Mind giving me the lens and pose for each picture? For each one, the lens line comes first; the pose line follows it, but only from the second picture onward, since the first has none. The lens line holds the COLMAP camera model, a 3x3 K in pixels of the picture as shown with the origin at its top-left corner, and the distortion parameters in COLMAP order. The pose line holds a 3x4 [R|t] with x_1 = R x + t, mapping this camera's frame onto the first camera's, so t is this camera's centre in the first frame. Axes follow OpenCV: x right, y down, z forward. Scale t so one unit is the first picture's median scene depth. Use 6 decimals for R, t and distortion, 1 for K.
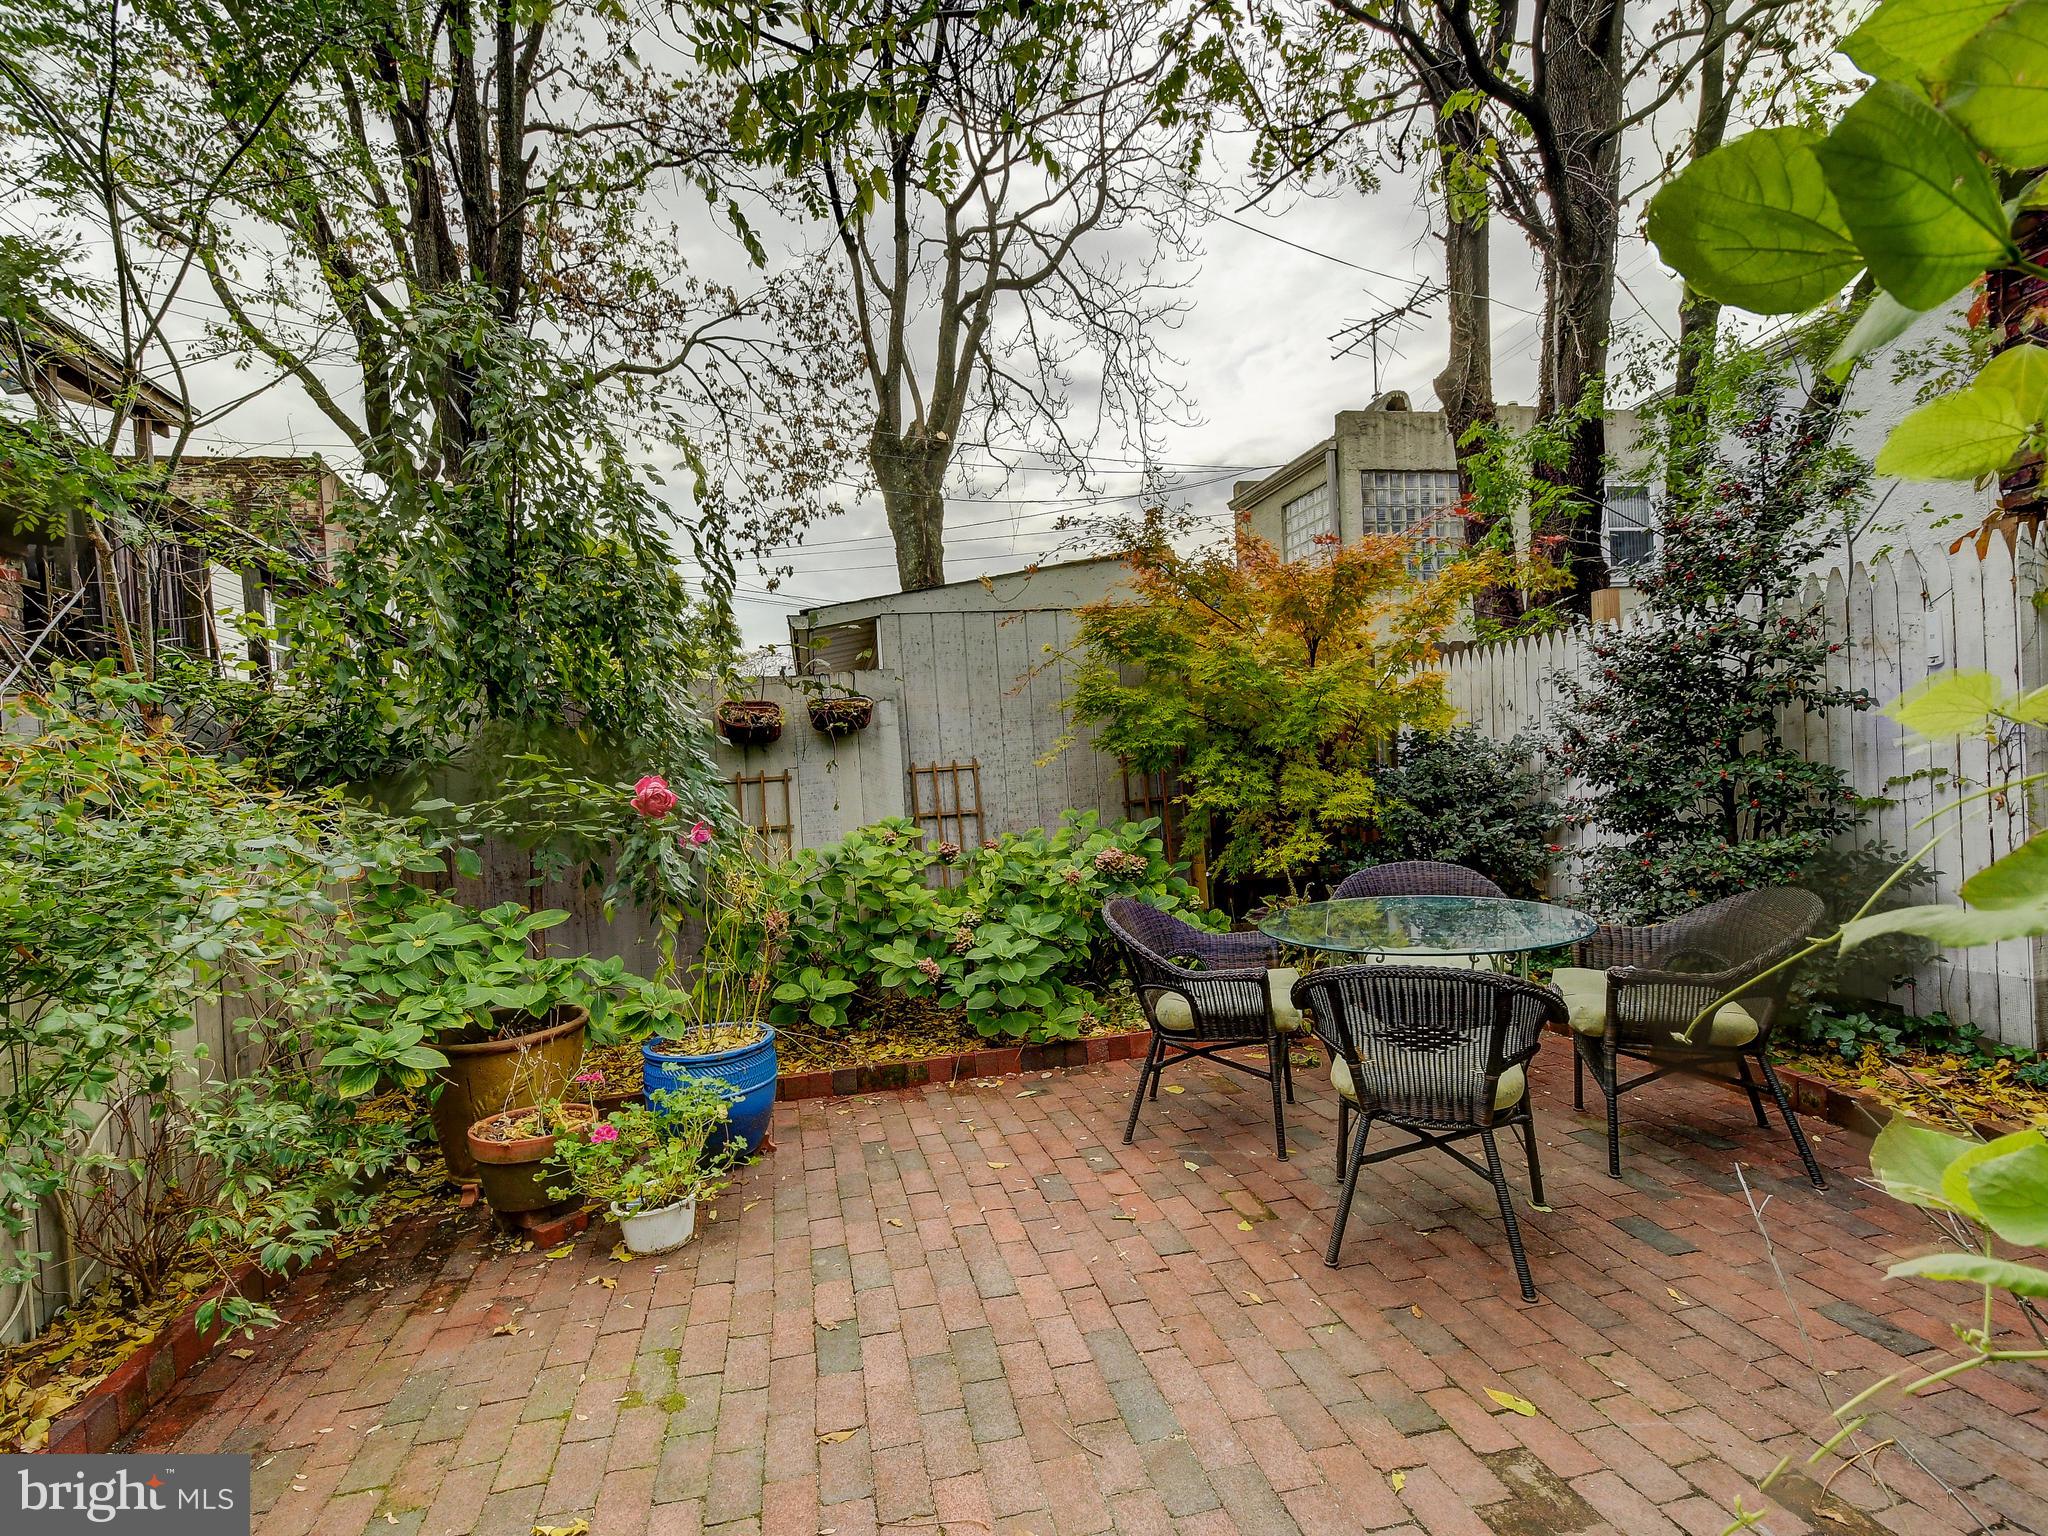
lens RADIAL K [[1004.9, 0, 1018.0], [0, 1004.9, 783.1], [0, 0, 1]] dist [0.022376, -0.005757]
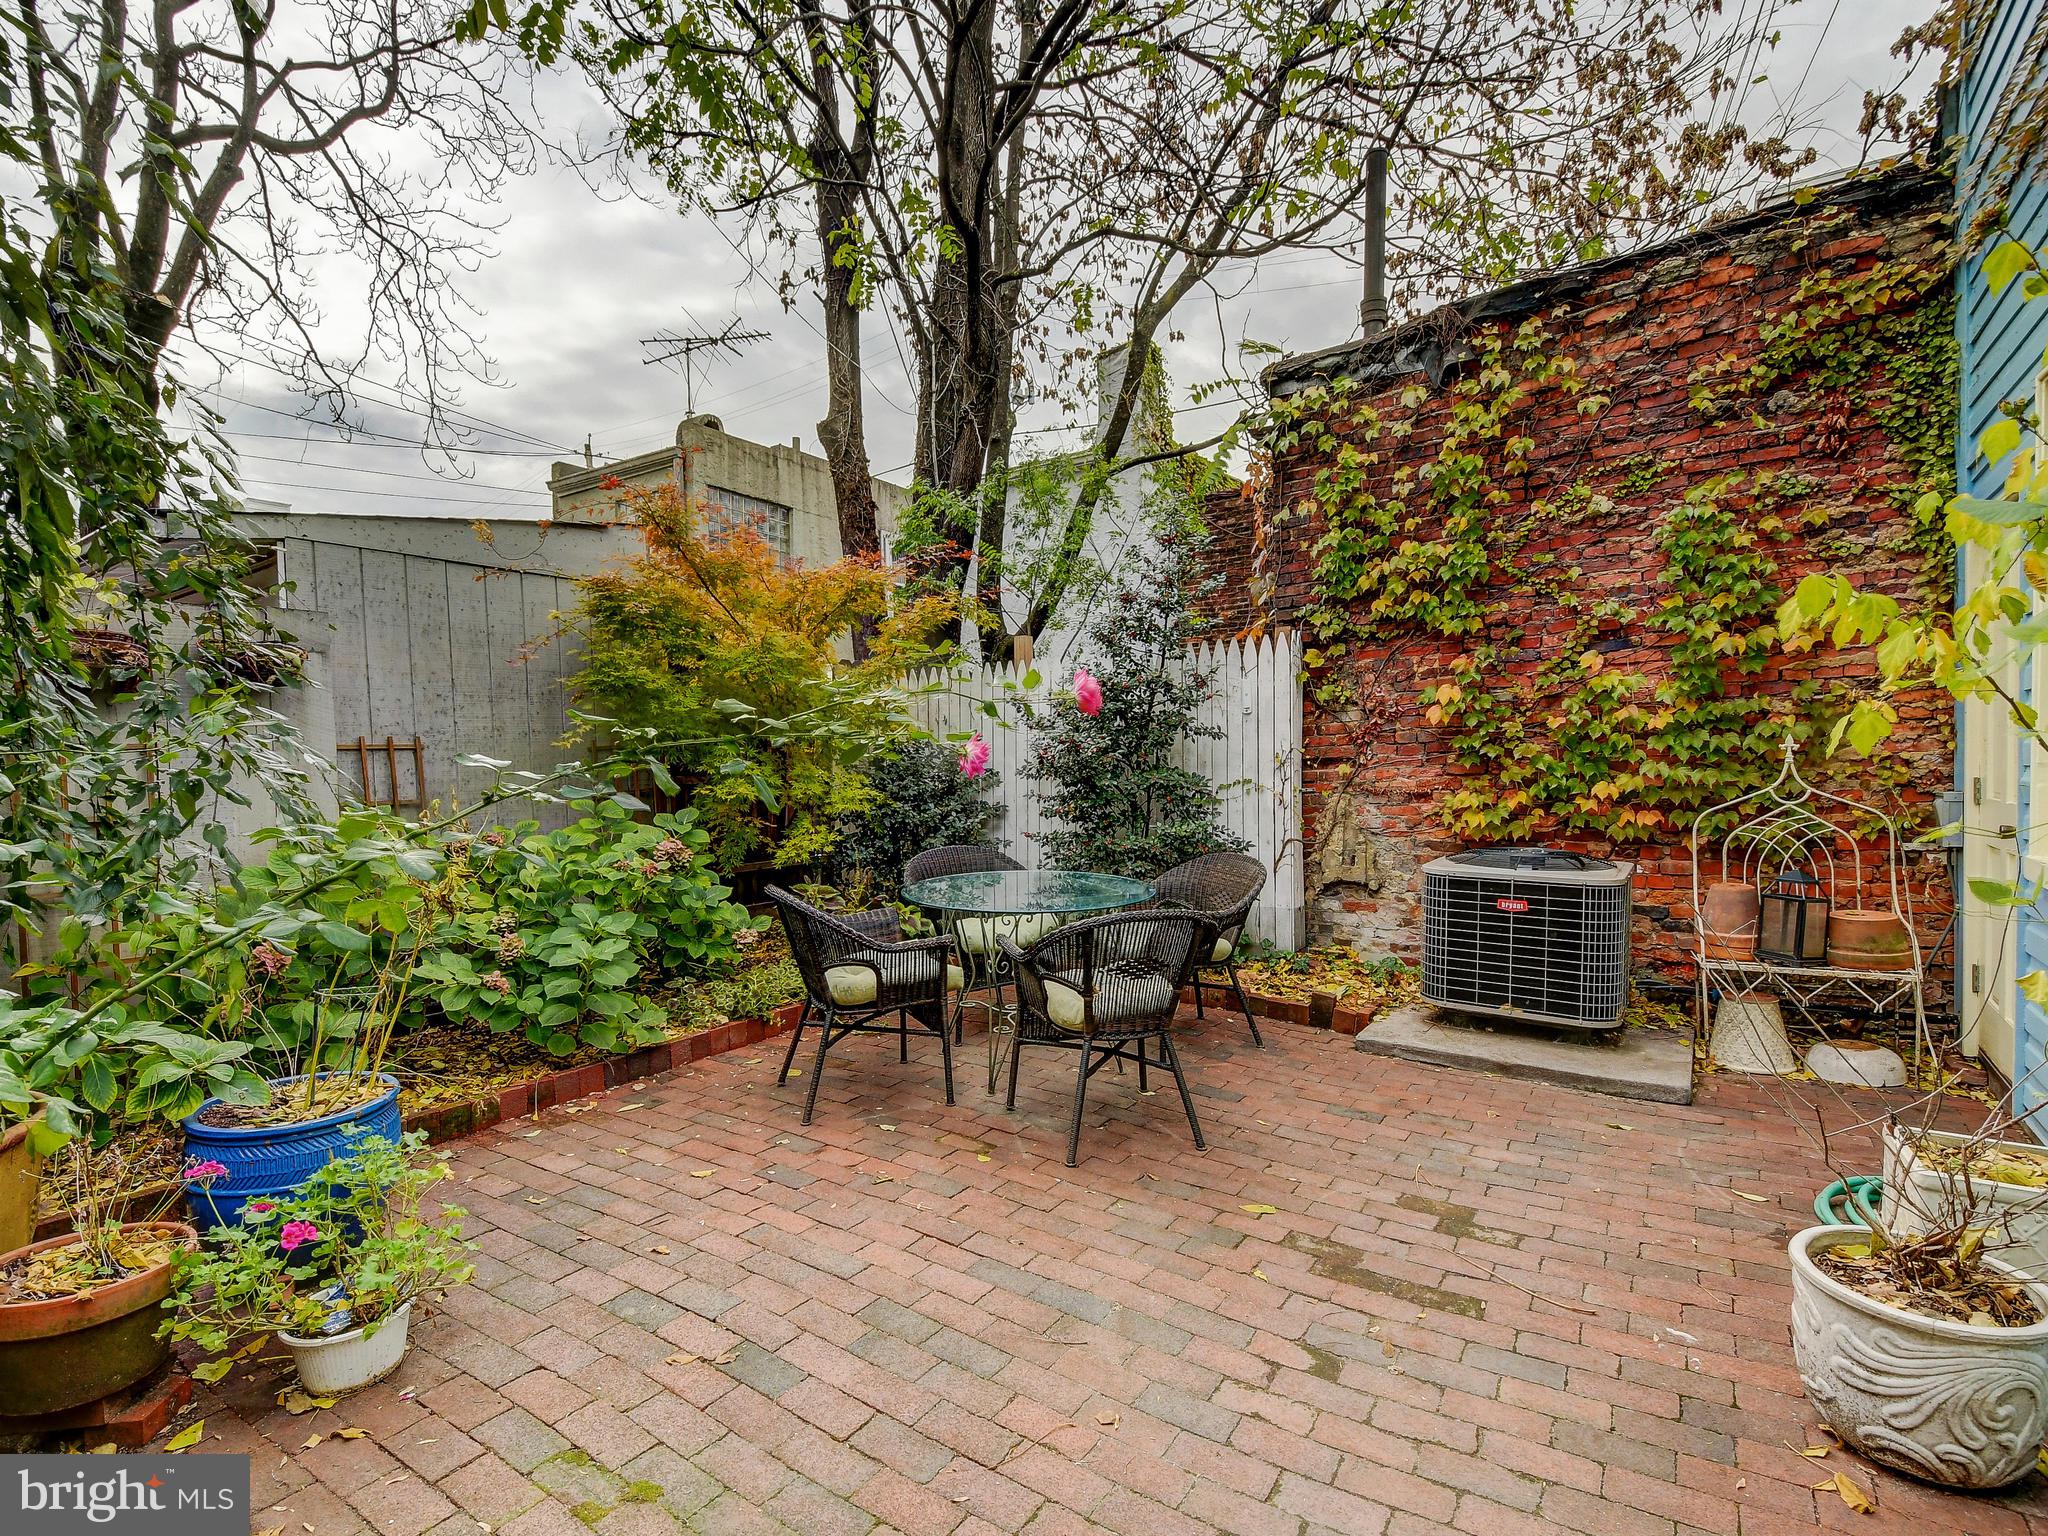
lens RADIAL K [[1004.9, 0, 1017.4], [0, 1004.9, 761.7], [0, 0, 1]] dist [0.022376, -0.005757]
pose [[0.728591, 0.044349, 0.683511, -0.285747], [-0.023195, 0.998927, -0.040090, 0.020308], [-0.684556, 0.013355, 0.728838, 0.077021]]
